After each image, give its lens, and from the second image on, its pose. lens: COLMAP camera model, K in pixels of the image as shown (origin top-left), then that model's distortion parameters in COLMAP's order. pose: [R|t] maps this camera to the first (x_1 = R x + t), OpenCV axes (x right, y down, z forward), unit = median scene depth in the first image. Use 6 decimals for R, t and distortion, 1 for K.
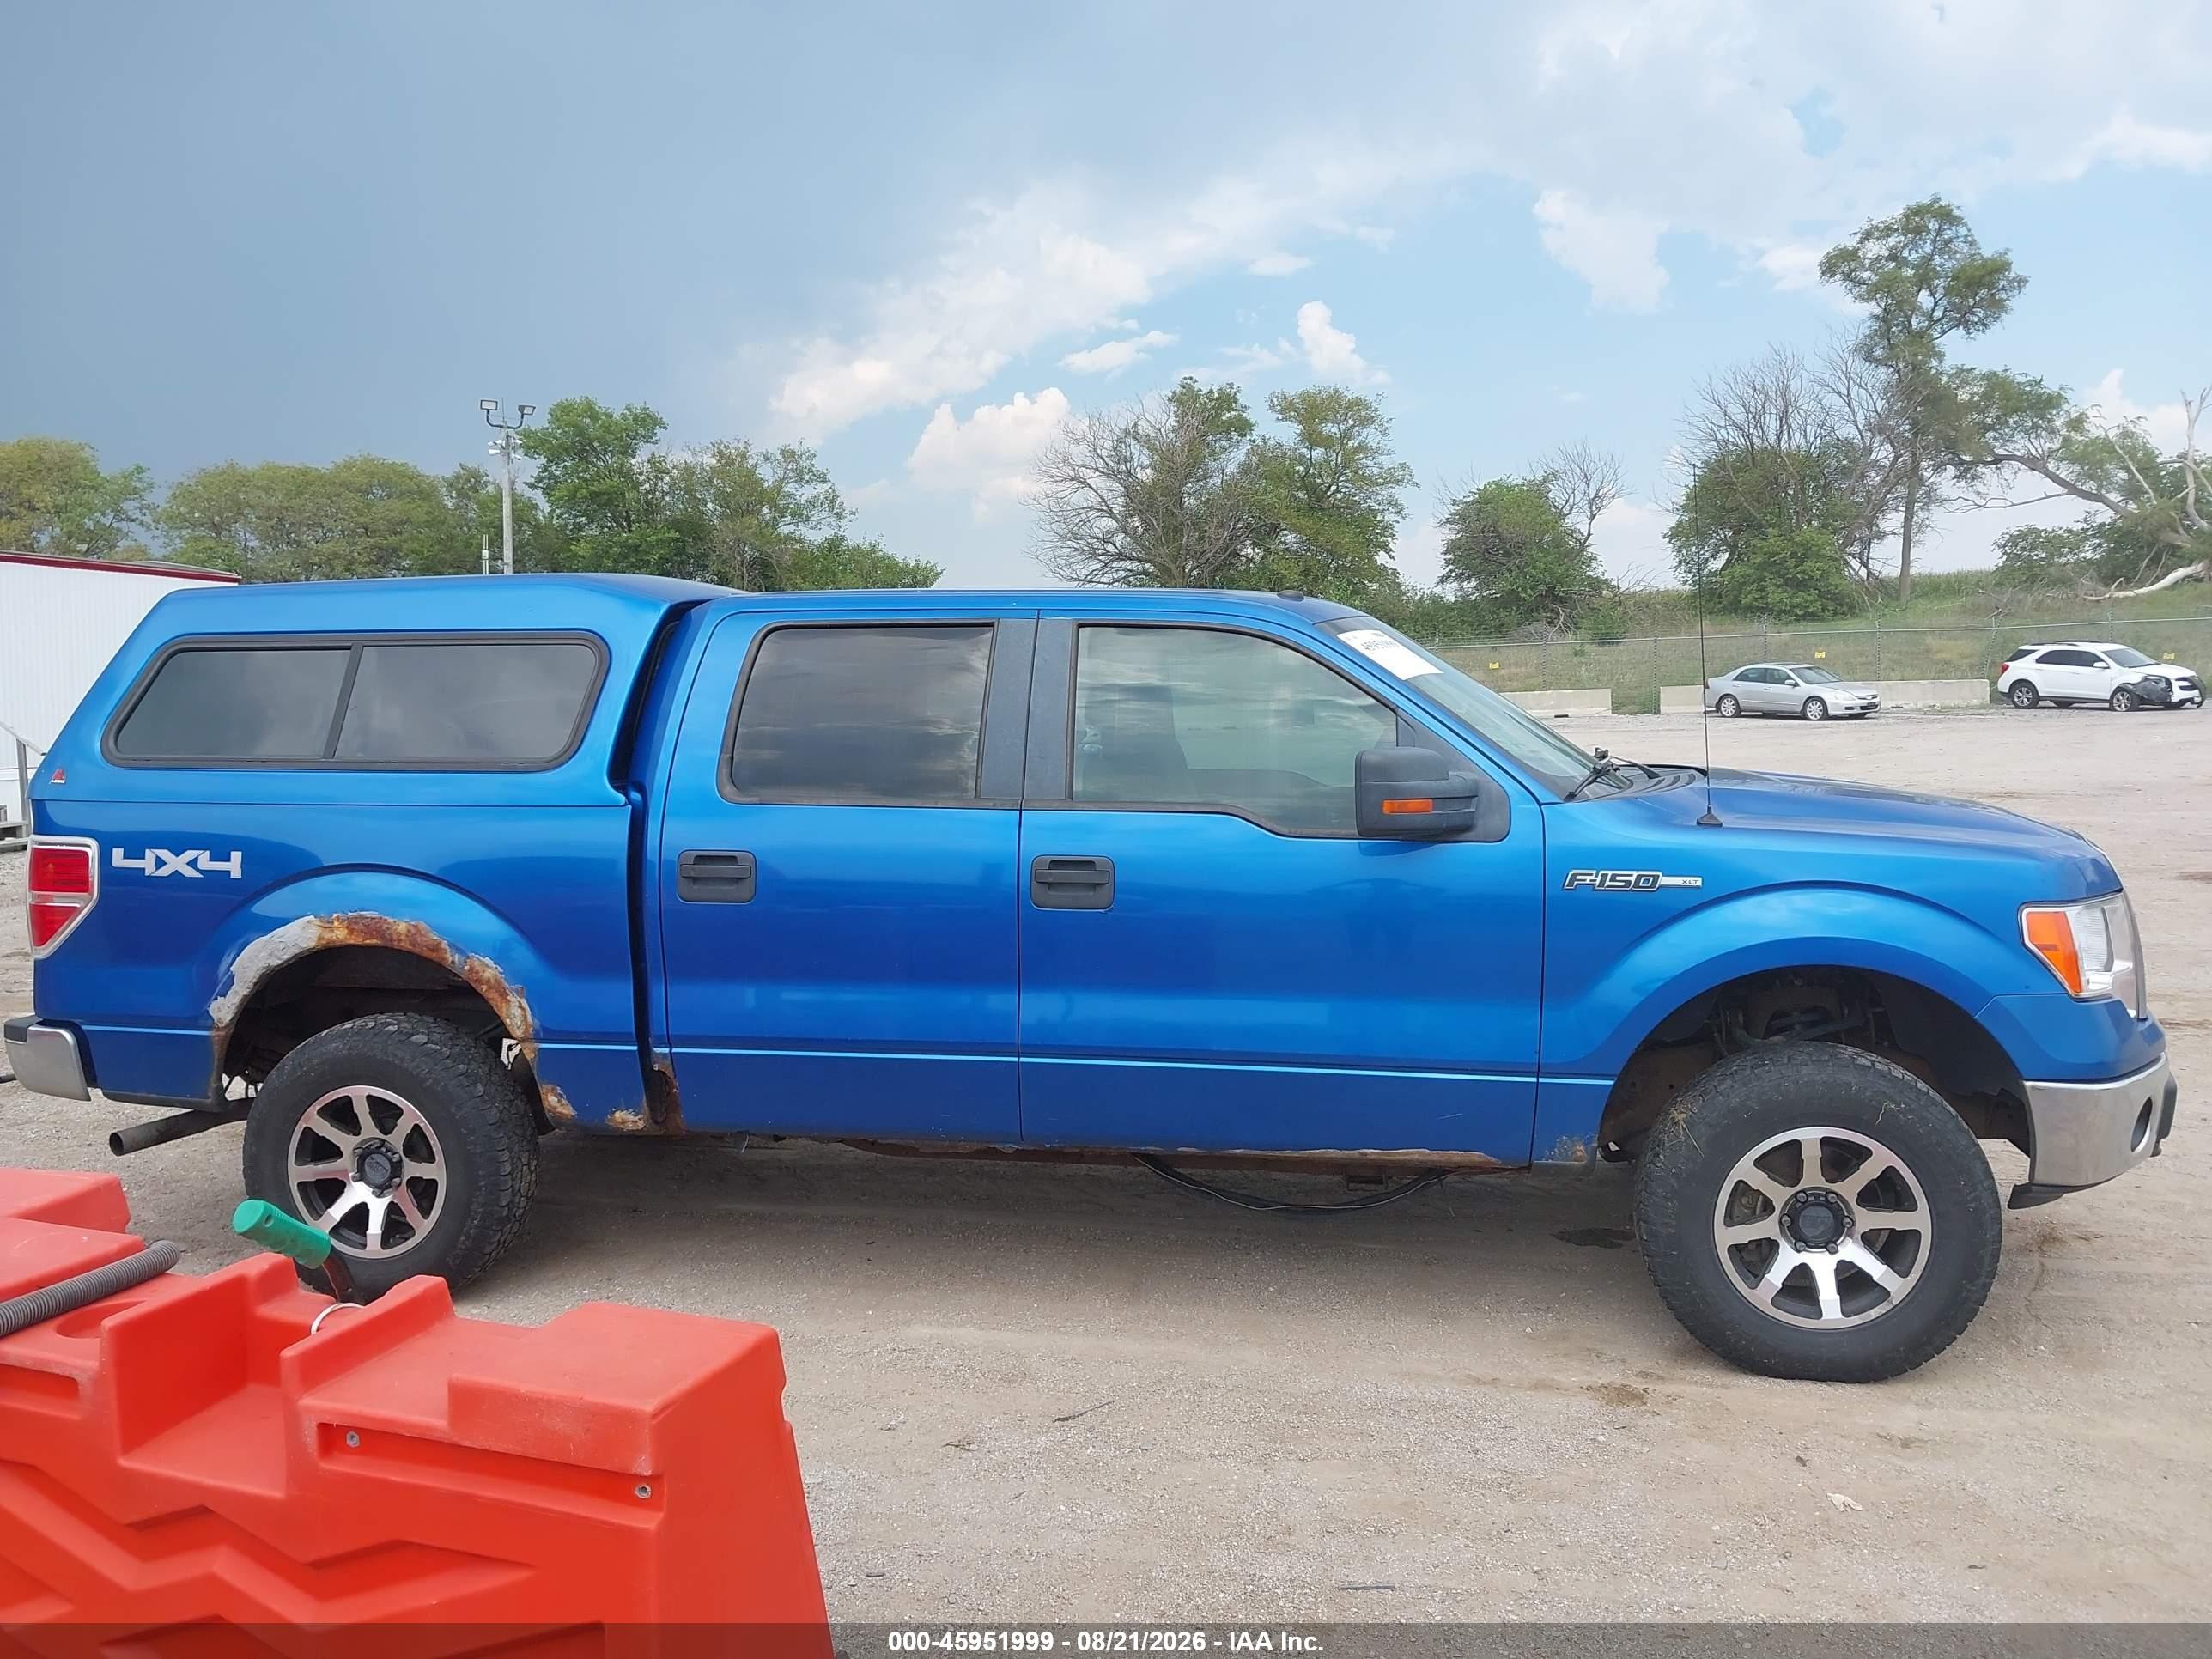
lens RADIAL K [[1767.4, 0, 1100.5], [0, 1767.4, 839.6], [0, 0, 1]] dist [0.008009, -0.005528]
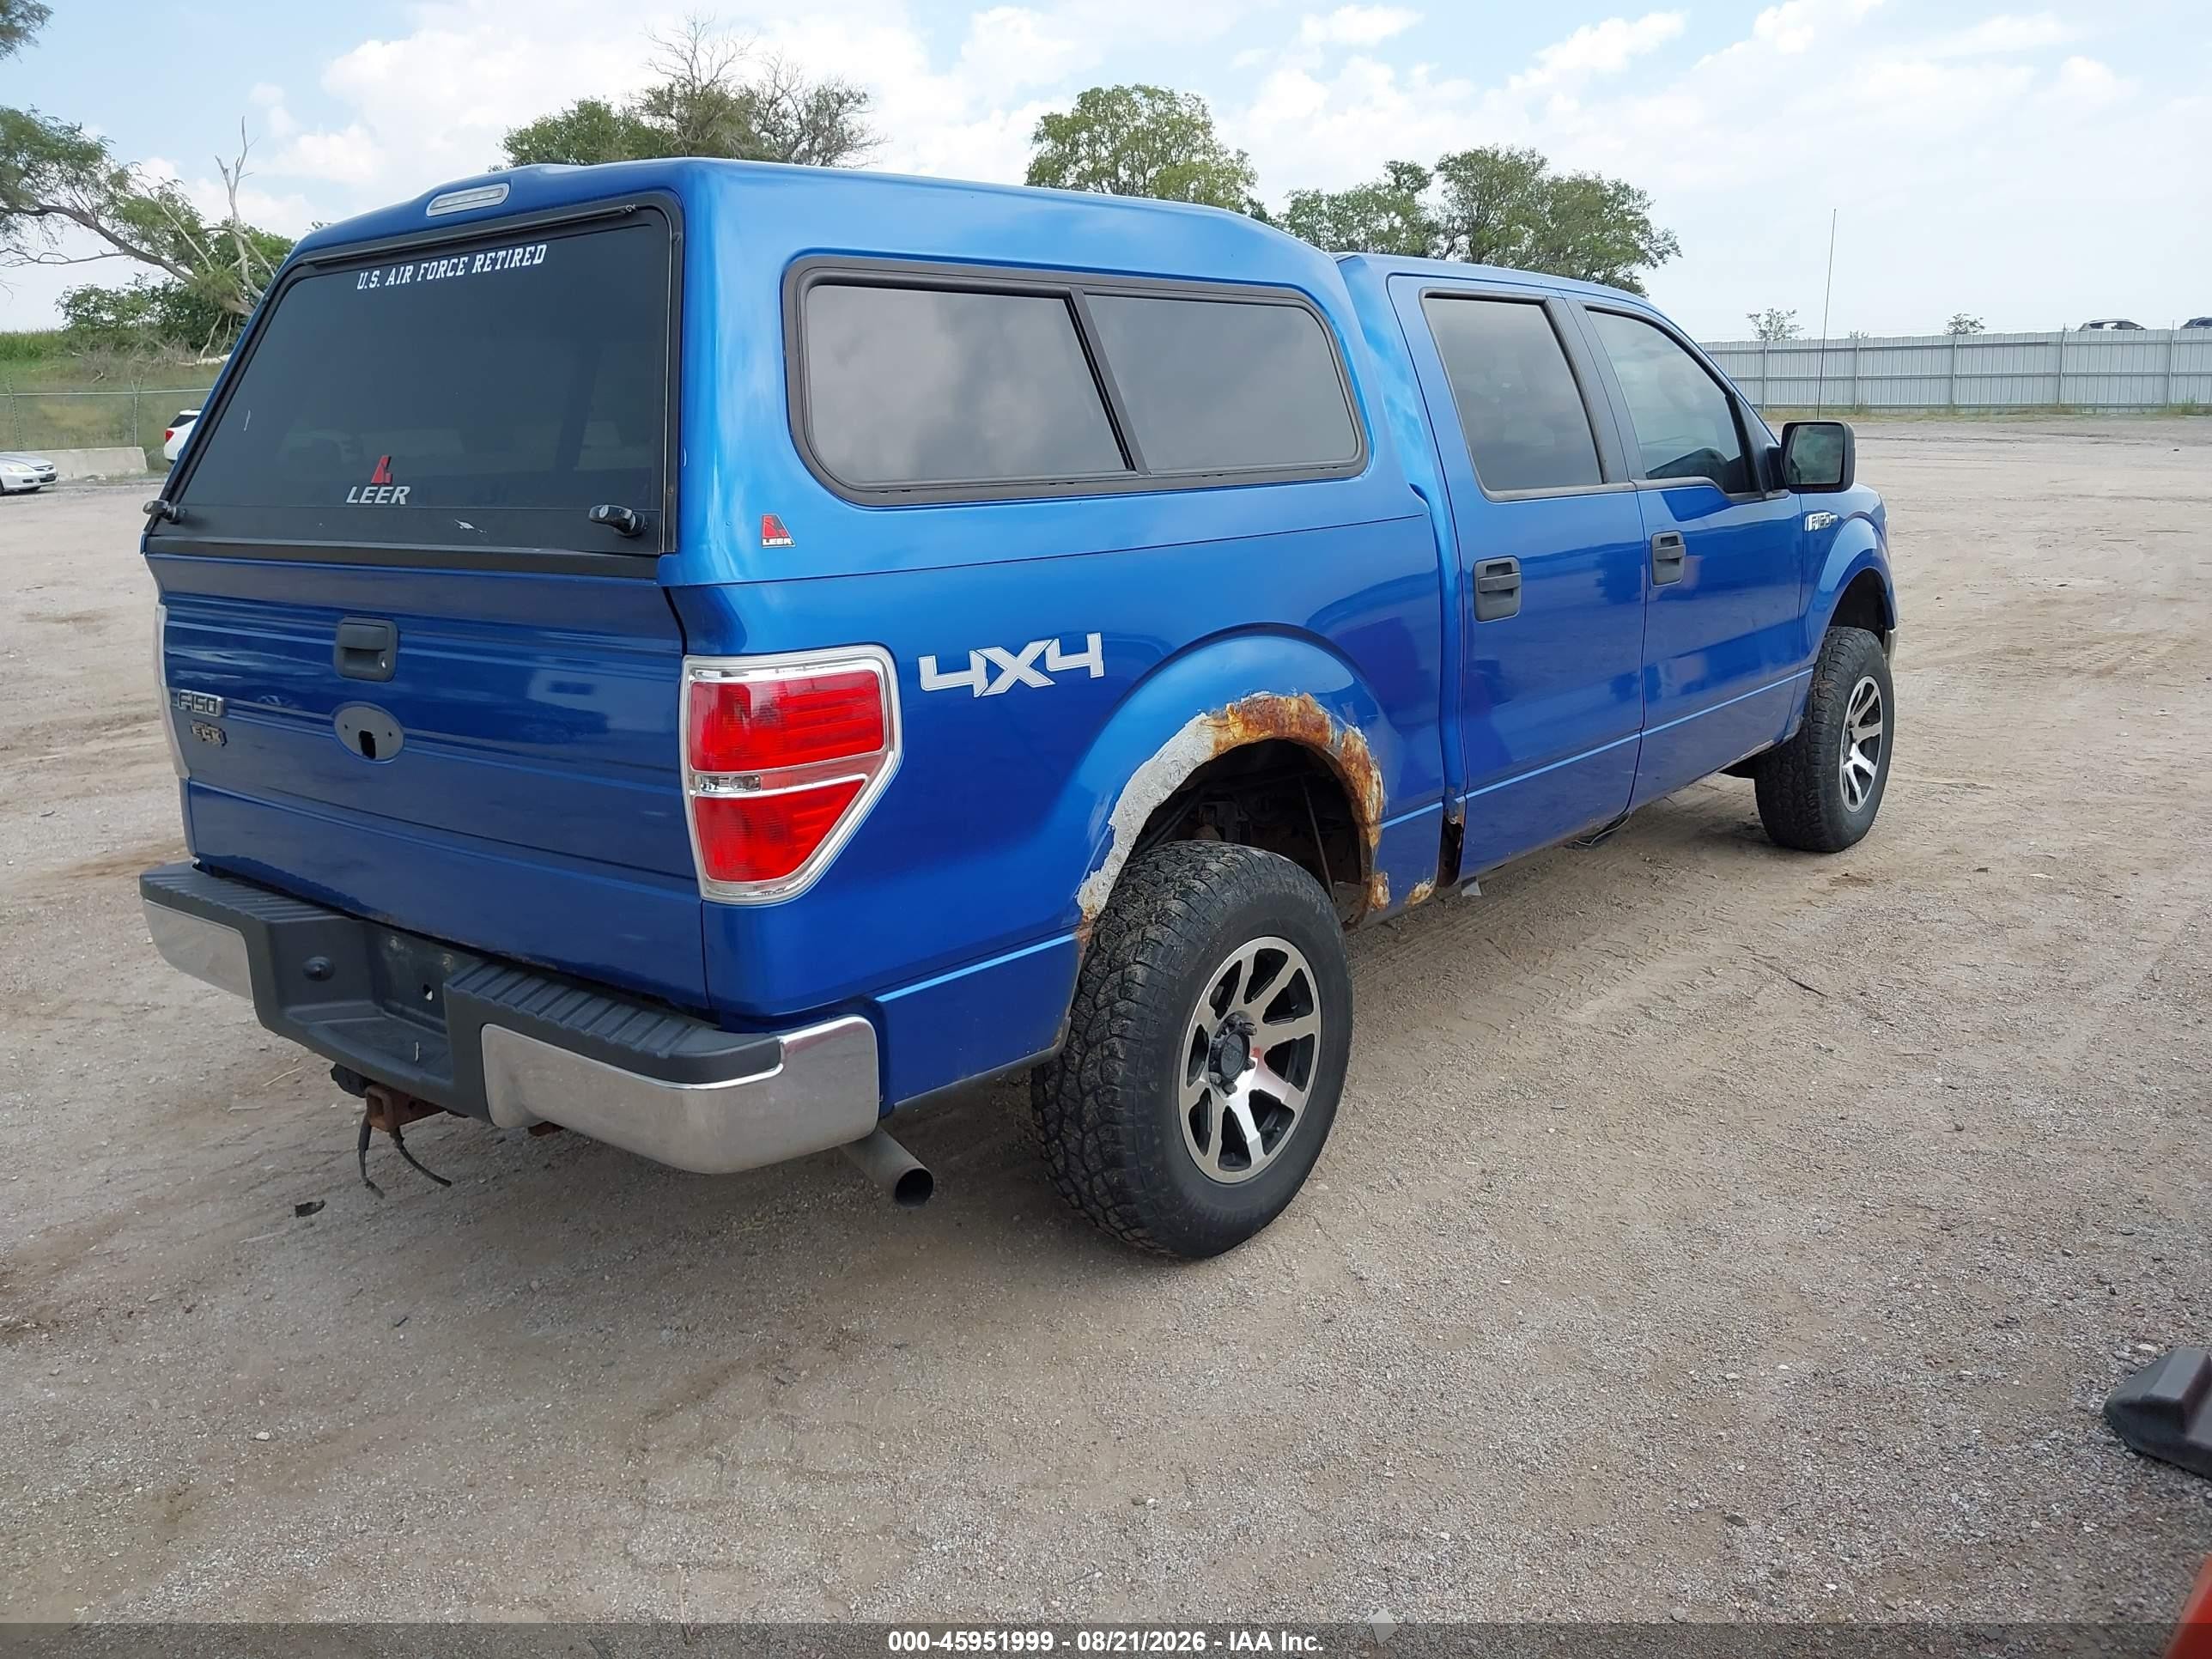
lens RADIAL K [[1743.7, 0, 1111.2], [0, 1743.7, 825.2], [0, 0, 1]] dist [0.010573, -0.007504]
pose [[0.488979, -0.203433, 0.848242, -0.100824], [0.100984, 0.979089, 0.176601, -0.003416], [-0.866431, -0.000695, 0.499297, 0.068960]]
